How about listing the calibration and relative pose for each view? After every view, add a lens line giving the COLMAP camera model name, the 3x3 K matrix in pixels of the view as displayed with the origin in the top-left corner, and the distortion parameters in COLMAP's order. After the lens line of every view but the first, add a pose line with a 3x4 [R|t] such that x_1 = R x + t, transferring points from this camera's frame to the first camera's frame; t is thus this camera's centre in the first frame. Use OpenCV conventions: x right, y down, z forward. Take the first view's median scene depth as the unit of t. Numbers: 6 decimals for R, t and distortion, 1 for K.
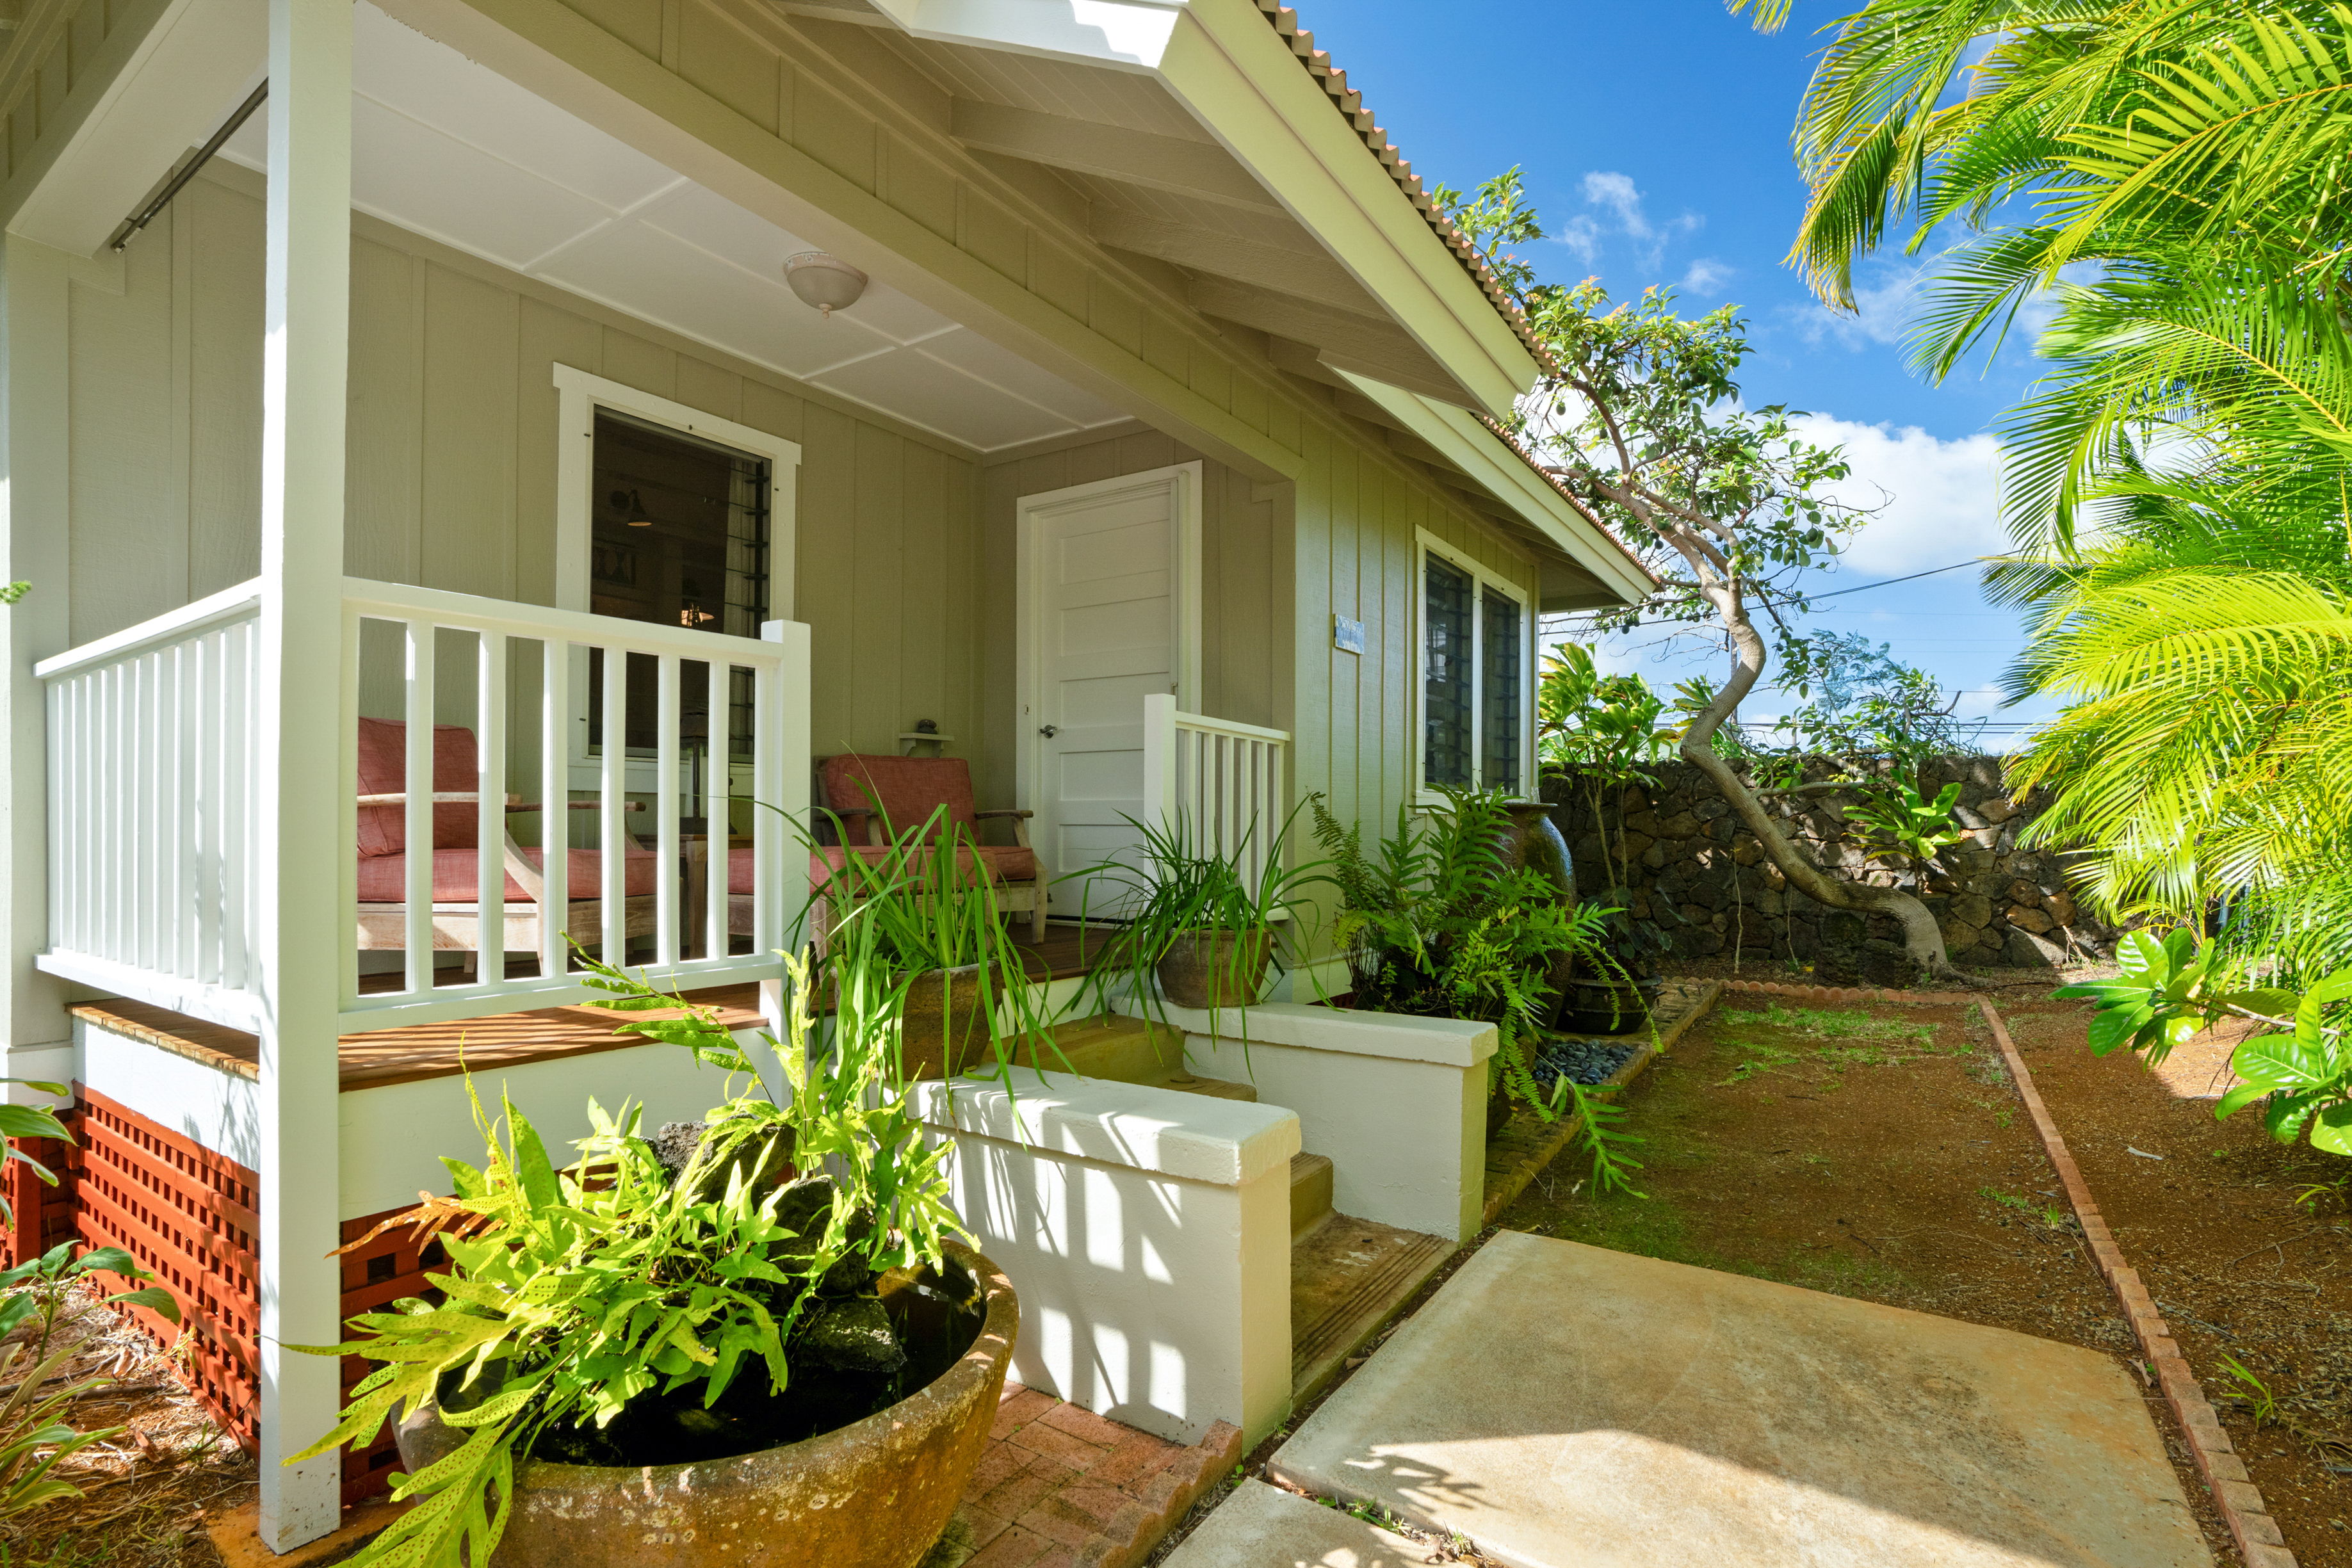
lens RADIAL K [[1109.9, 0, 1128.0], [0, 1109.9, 819.1], [0, 0, 1]] dist [-0.043341, 0.000021]
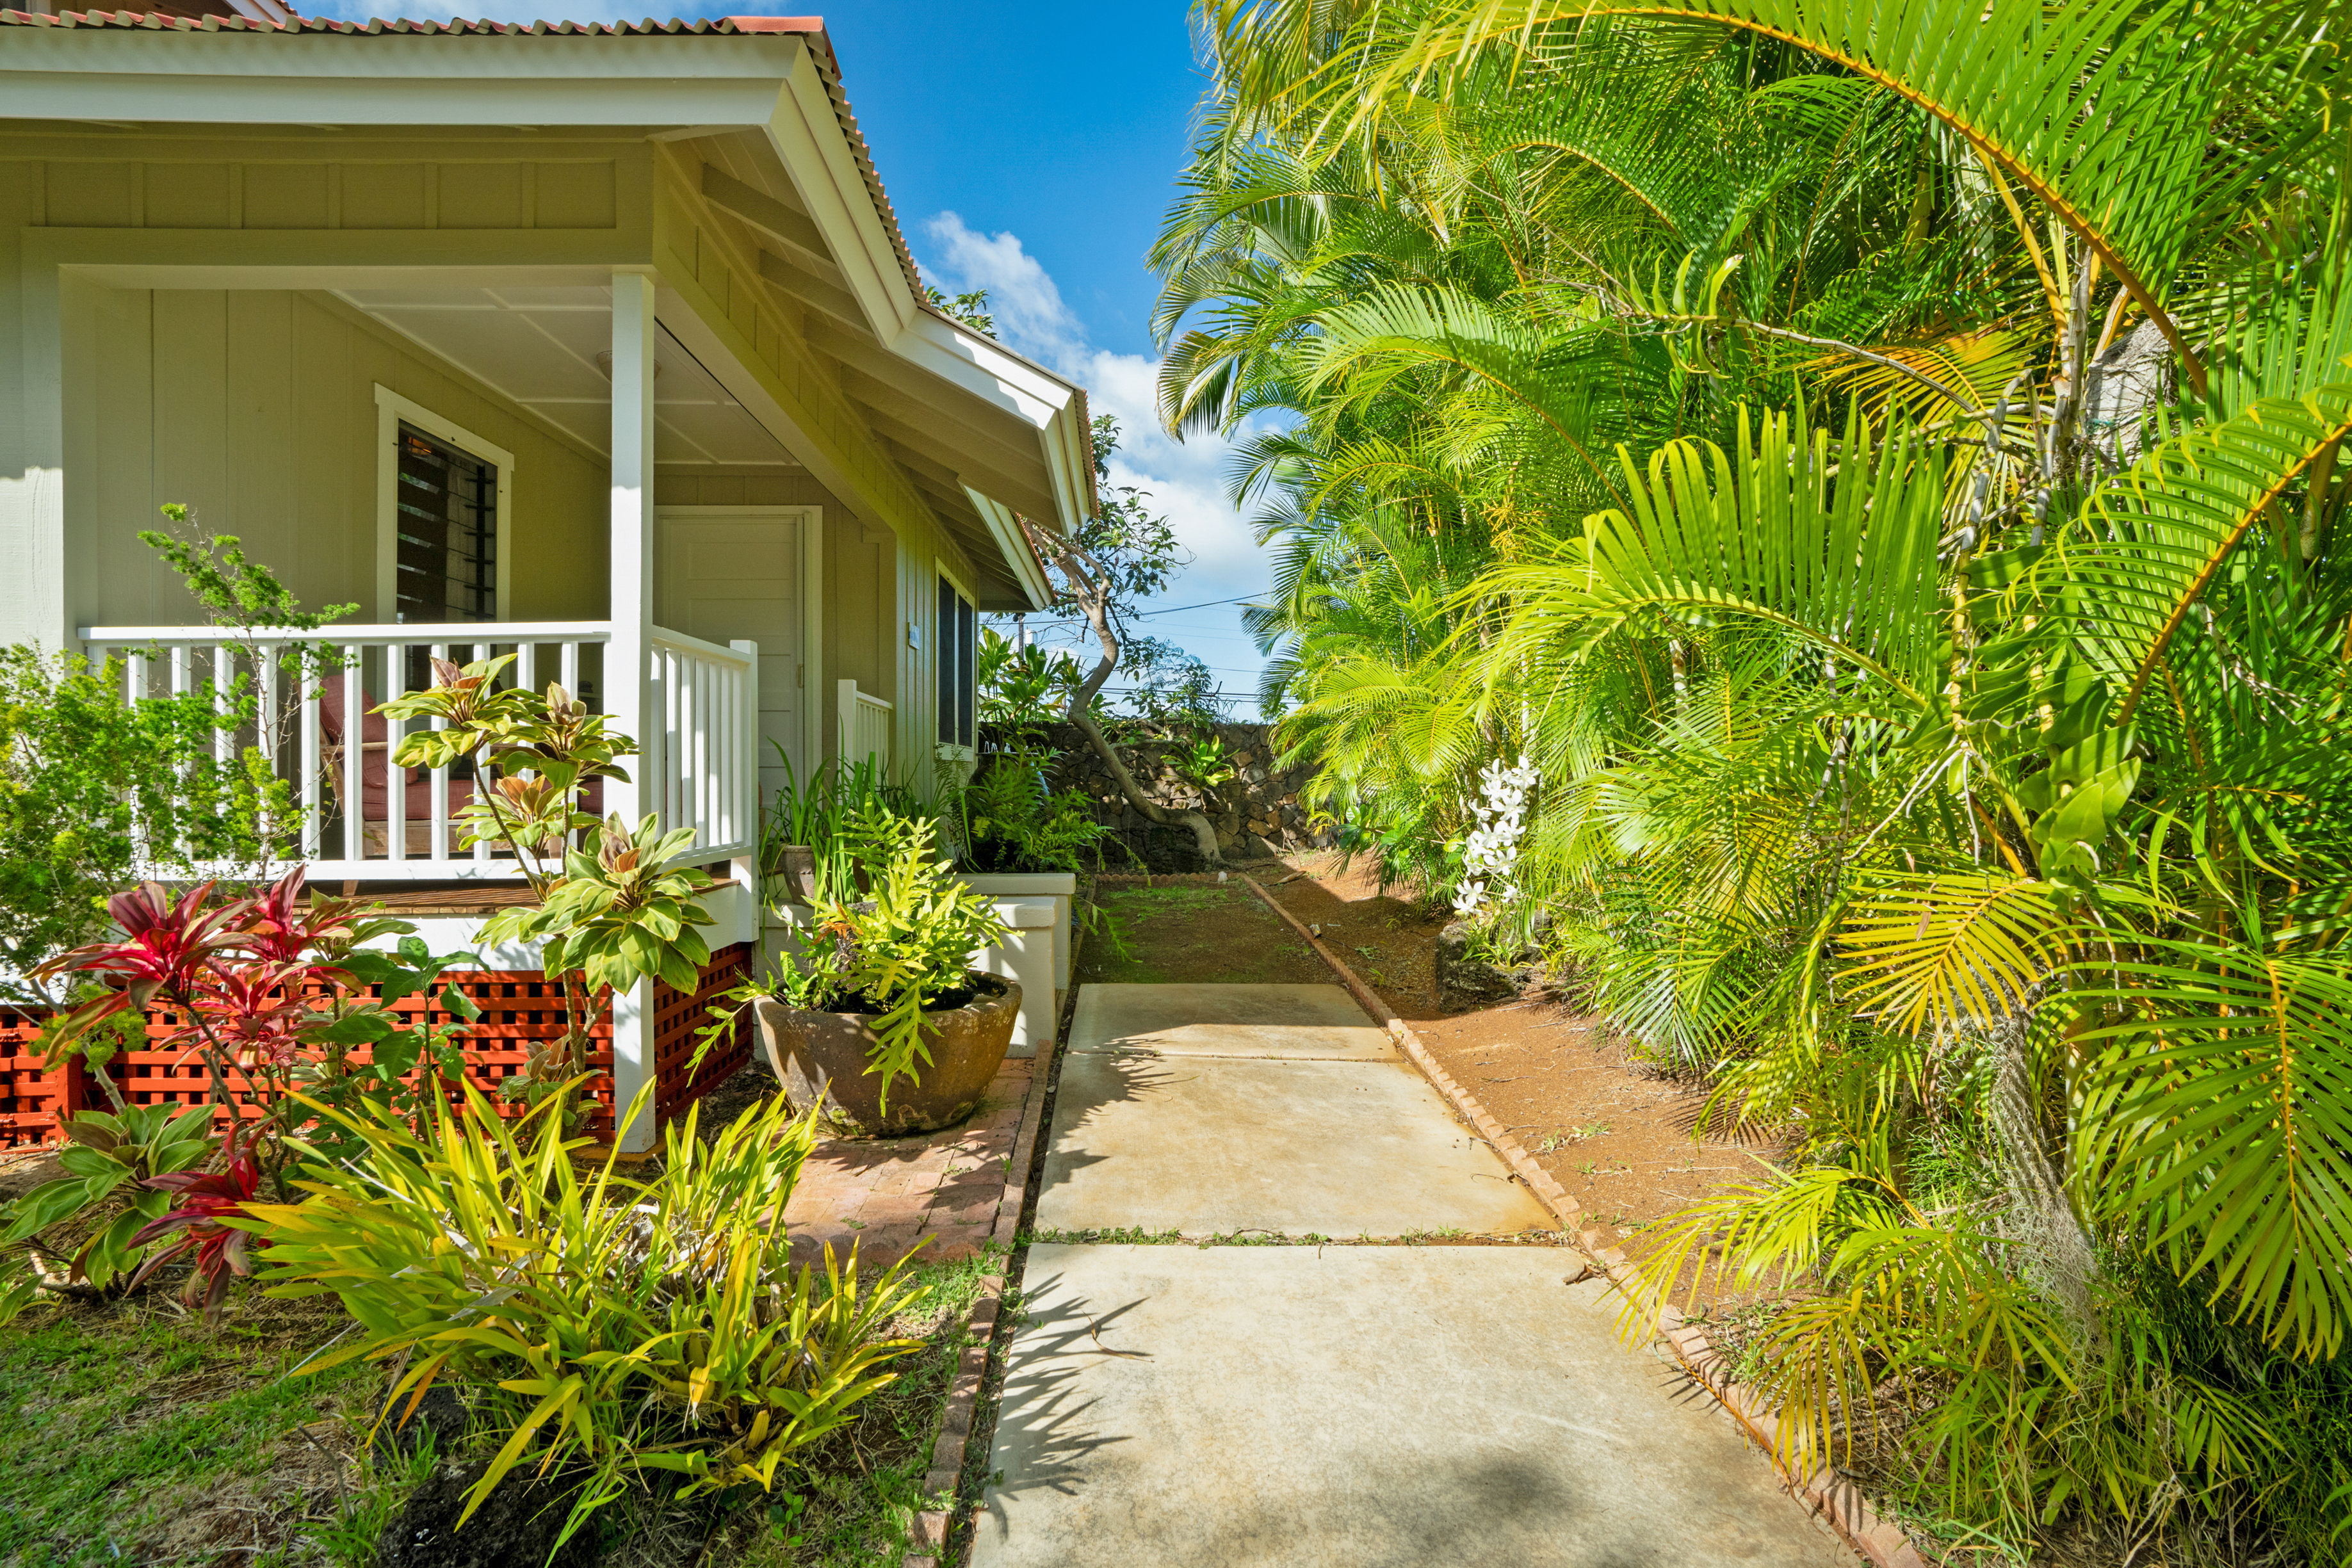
lens RADIAL K [[1089.1, 0, 1147.6], [0, 1089.1, 788.1], [0, 0, 1]] dist [-0.072336, 0.031822]
pose [[0.811819, -0.010728, 0.583811, -0.262794], [-0.002512, 0.999758, 0.021865, 0.000675], [-0.583904, -0.019217, 0.811595, -0.229610]]
